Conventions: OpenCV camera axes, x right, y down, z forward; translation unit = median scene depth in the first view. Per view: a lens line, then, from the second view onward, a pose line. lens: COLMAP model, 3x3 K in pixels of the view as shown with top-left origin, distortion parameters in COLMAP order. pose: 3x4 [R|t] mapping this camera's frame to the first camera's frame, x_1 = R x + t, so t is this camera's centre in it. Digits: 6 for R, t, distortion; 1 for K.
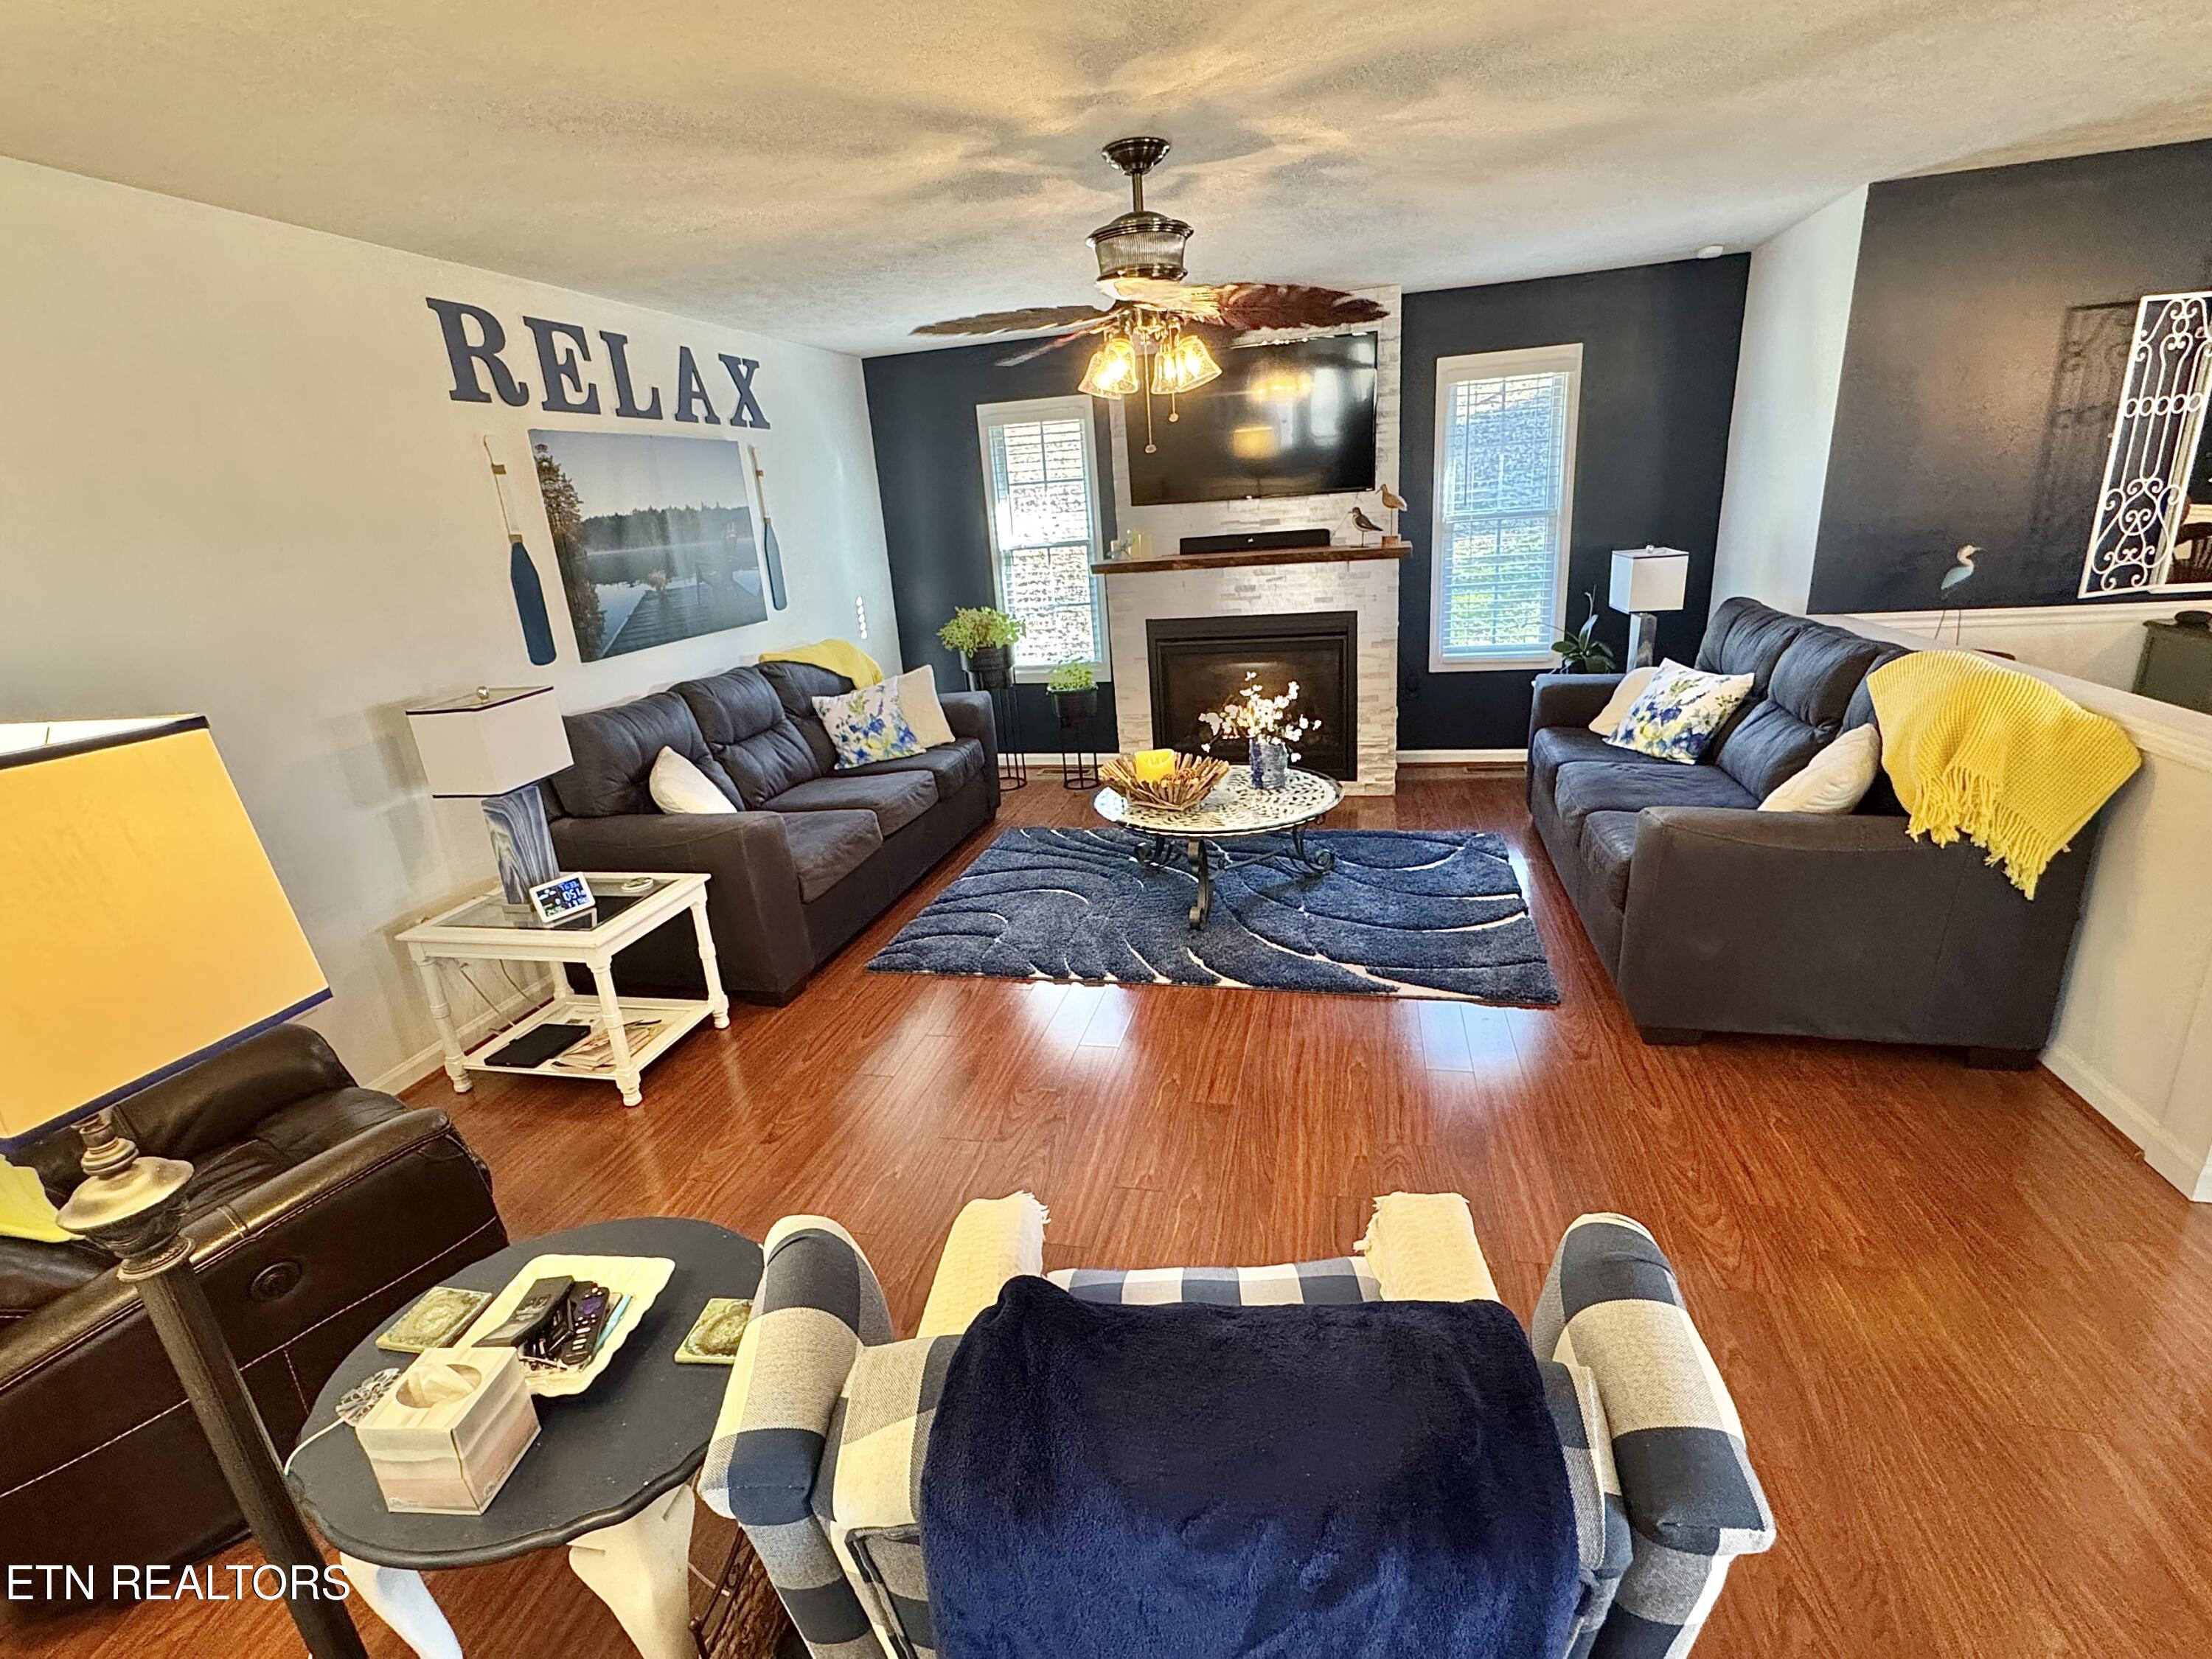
lens RADIAL K [[1037.9, 0, 1106.0], [0, 1037.9, 829.5], [0, 0, 1]] dist [-0.002042, -0.000245]
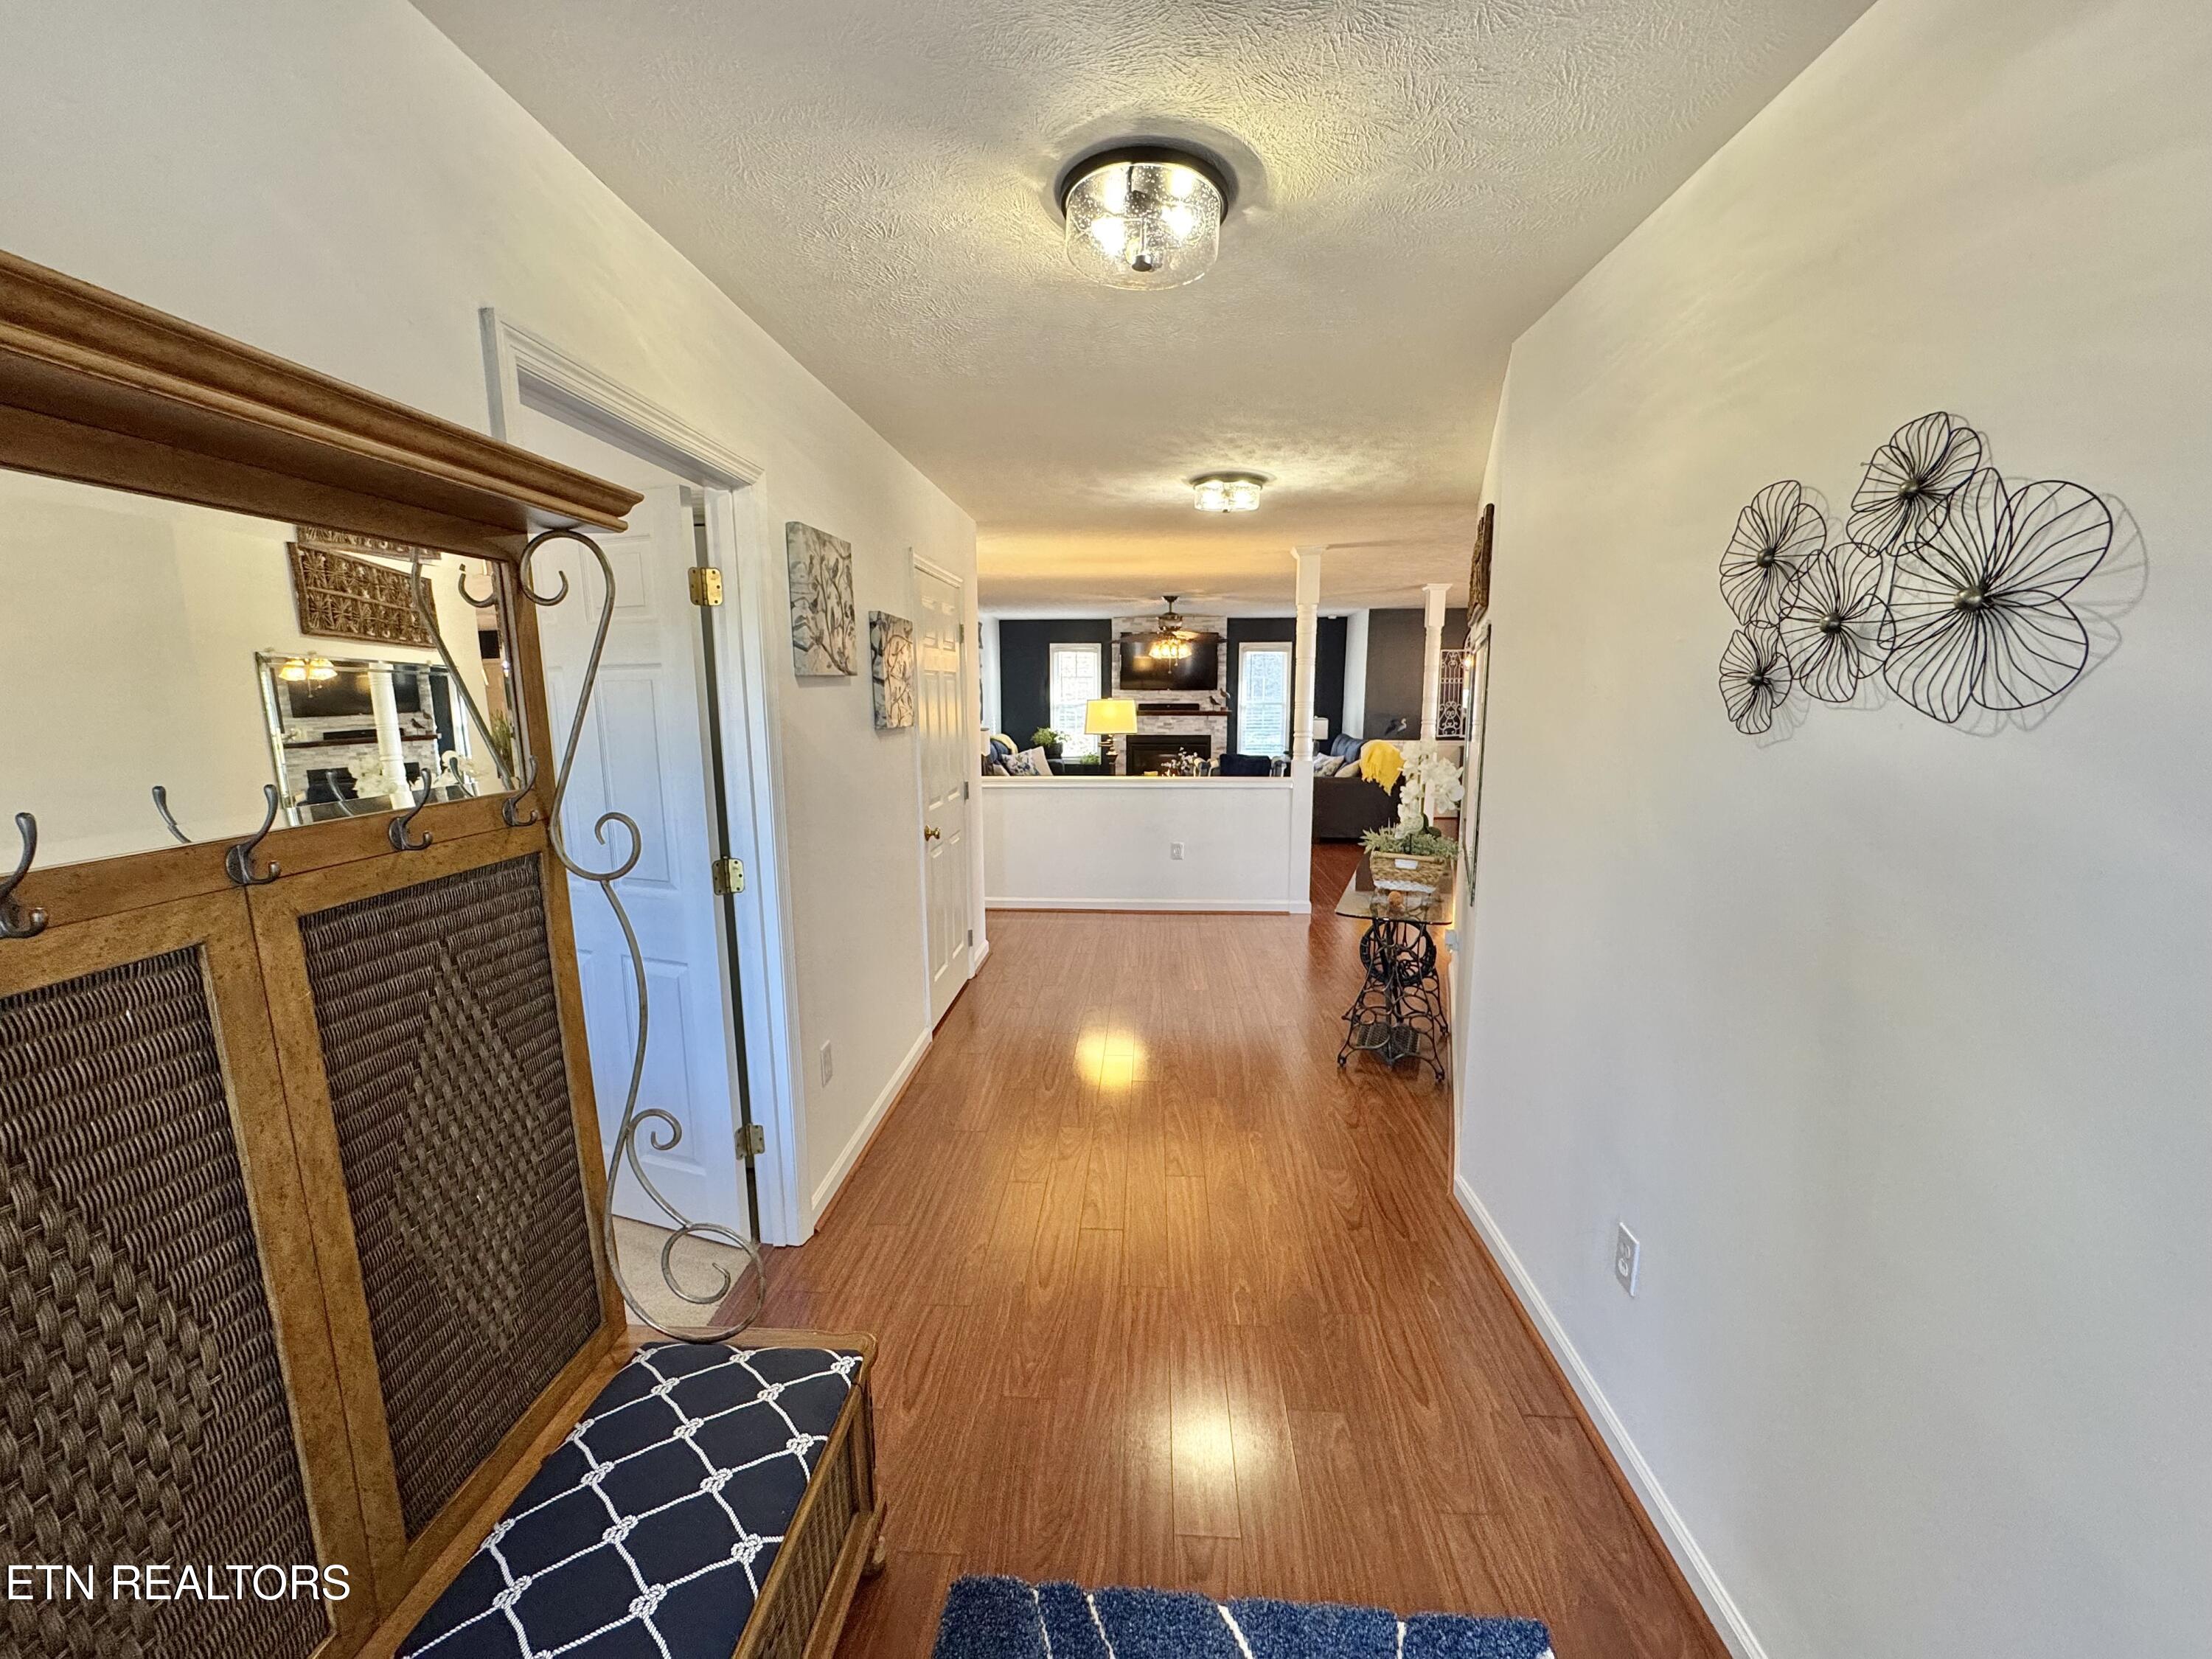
lens RADIAL K [[859.7, 0, 1106.0], [0, 859.7, 829.5], [0, 0, 1]] dist [0.001276, 0.000365]
pose [[0.981895, 0.037079, 0.185761, -0.419490], [-0.009226, 0.988852, -0.148615, 0.357489], [-0.189201, 0.144211, 0.971291, -1.037362]]
